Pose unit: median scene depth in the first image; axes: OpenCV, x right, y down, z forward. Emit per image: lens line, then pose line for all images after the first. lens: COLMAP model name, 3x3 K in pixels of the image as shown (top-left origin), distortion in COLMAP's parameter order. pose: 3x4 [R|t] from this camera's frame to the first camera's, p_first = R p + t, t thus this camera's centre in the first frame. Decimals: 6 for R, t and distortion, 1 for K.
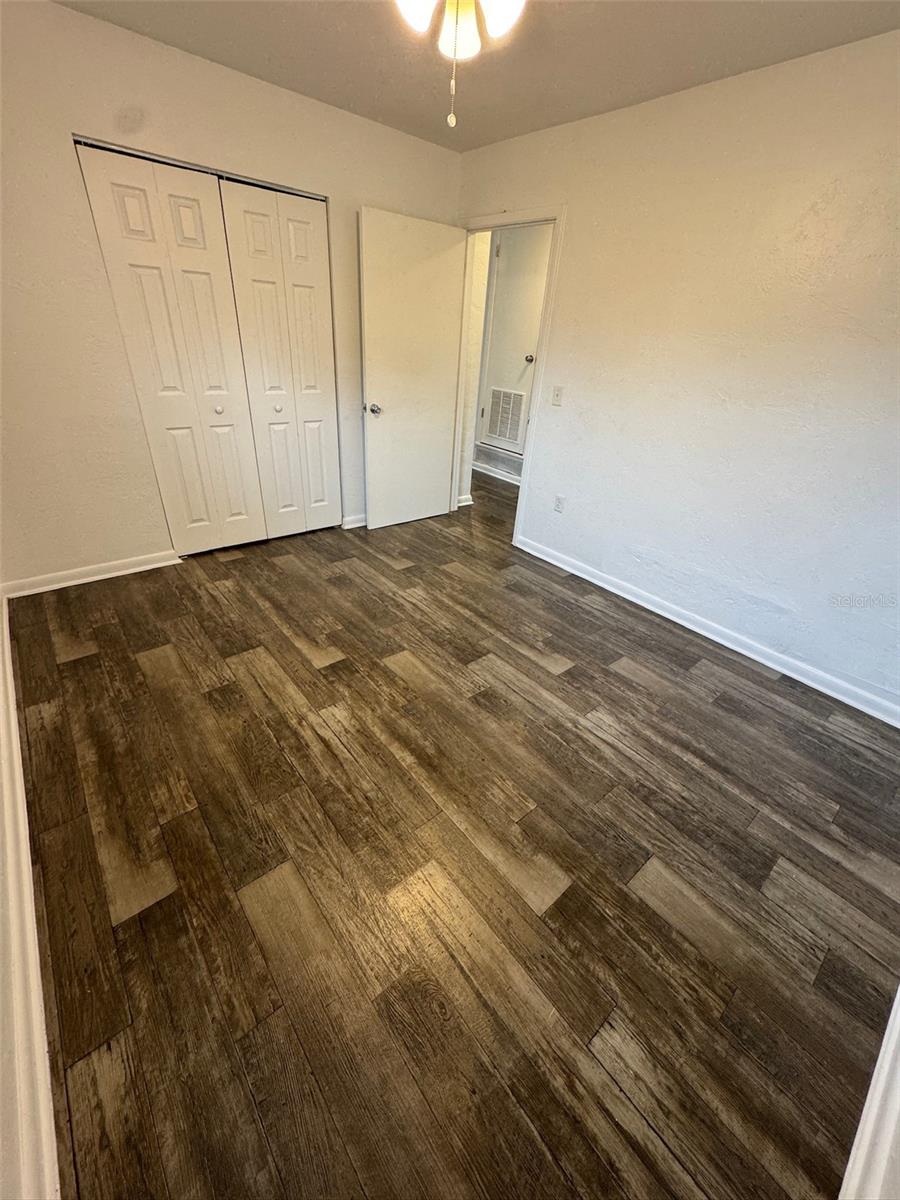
lens RADIAL K [[476.0, 0, 452.4], [0, 476.0, 606.9], [0, 0, 1]] dist [0.002085, -0.000693]
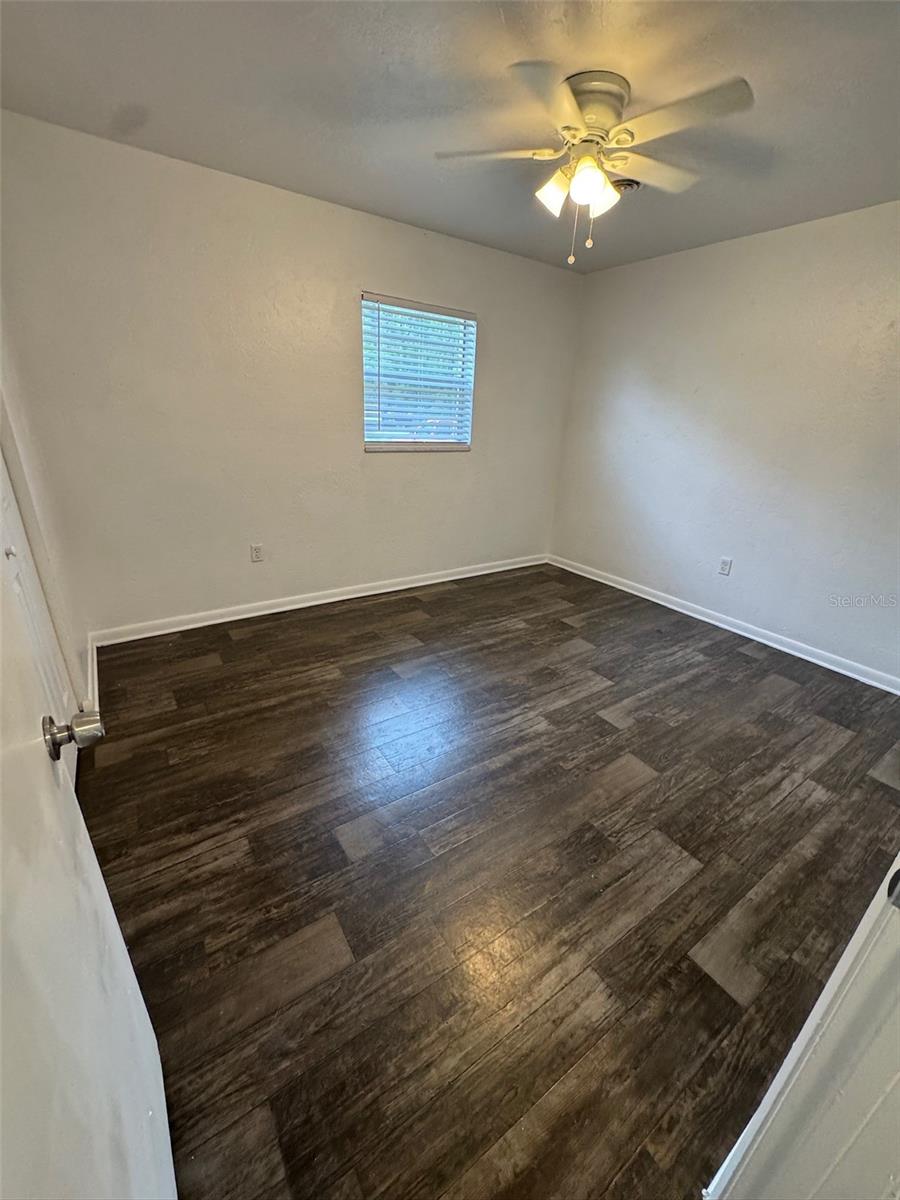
lens RADIAL K [[476.0, 0, 453.2], [0, 476.0, 604.7], [0, 0, 1]] dist [0.002085, -0.000693]
pose [[-0.099745, 0.310592, -0.945295, 1.455654], [-0.546527, 0.776791, 0.312895, -0.245361], [0.831480, 0.547839, 0.092266, 0.656638]]
